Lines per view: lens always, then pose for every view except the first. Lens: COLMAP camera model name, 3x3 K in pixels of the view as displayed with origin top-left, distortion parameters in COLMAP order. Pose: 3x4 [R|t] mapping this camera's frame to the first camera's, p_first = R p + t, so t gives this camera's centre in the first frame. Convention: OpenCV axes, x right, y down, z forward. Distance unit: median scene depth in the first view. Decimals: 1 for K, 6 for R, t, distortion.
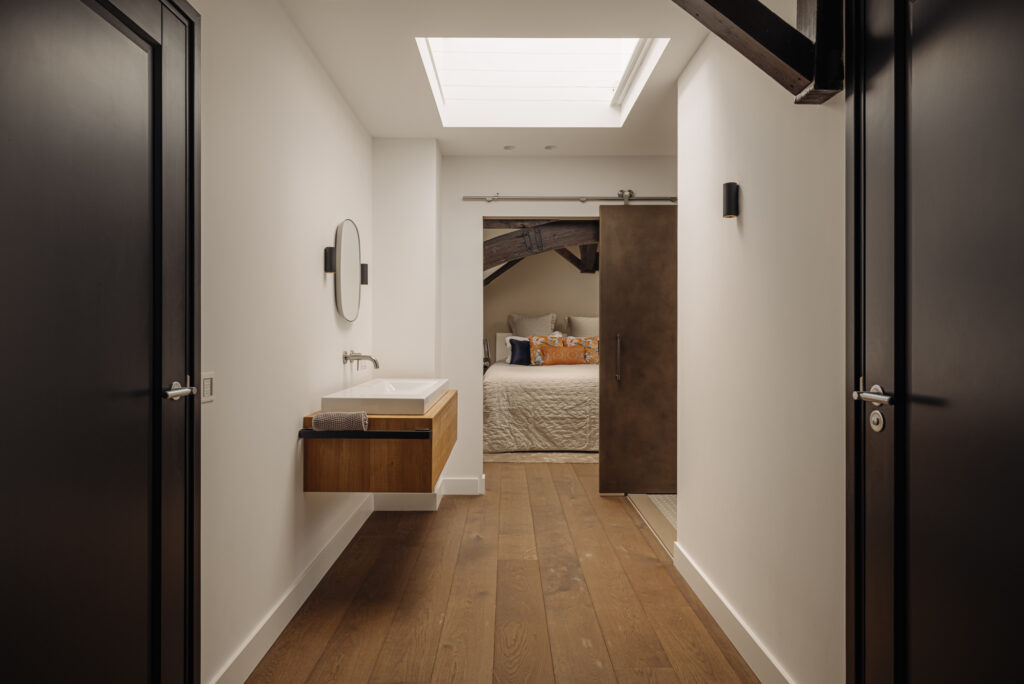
lens RADIAL K [[609.1, 0, 512.0], [0, 609.1, 342.0], [0, 0, 1]] dist [-0.006671, -0.002169]
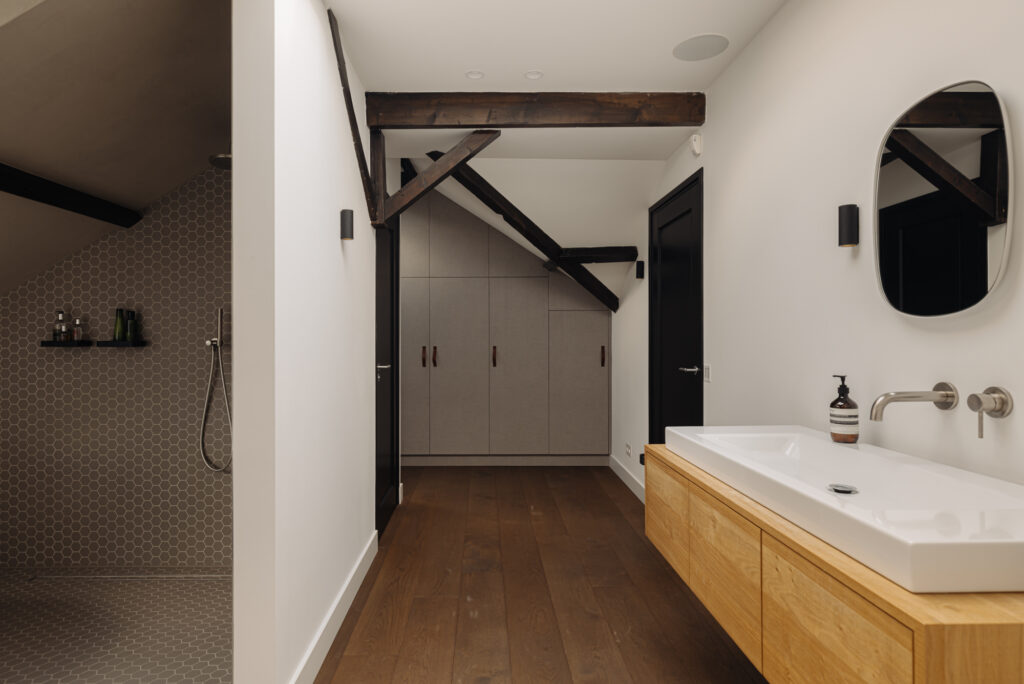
lens RADIAL K [[609.1, 0, 512.0], [0, 609.1, 342.0], [0, 0, 1]] dist [-0.006671, -0.002169]
pose [[-0.999323, 0.000872, -0.036773, 0.048497], [0.000445, 0.999932, 0.011613, -0.013678], [0.036781, 0.011589, -0.999256, 1.108745]]
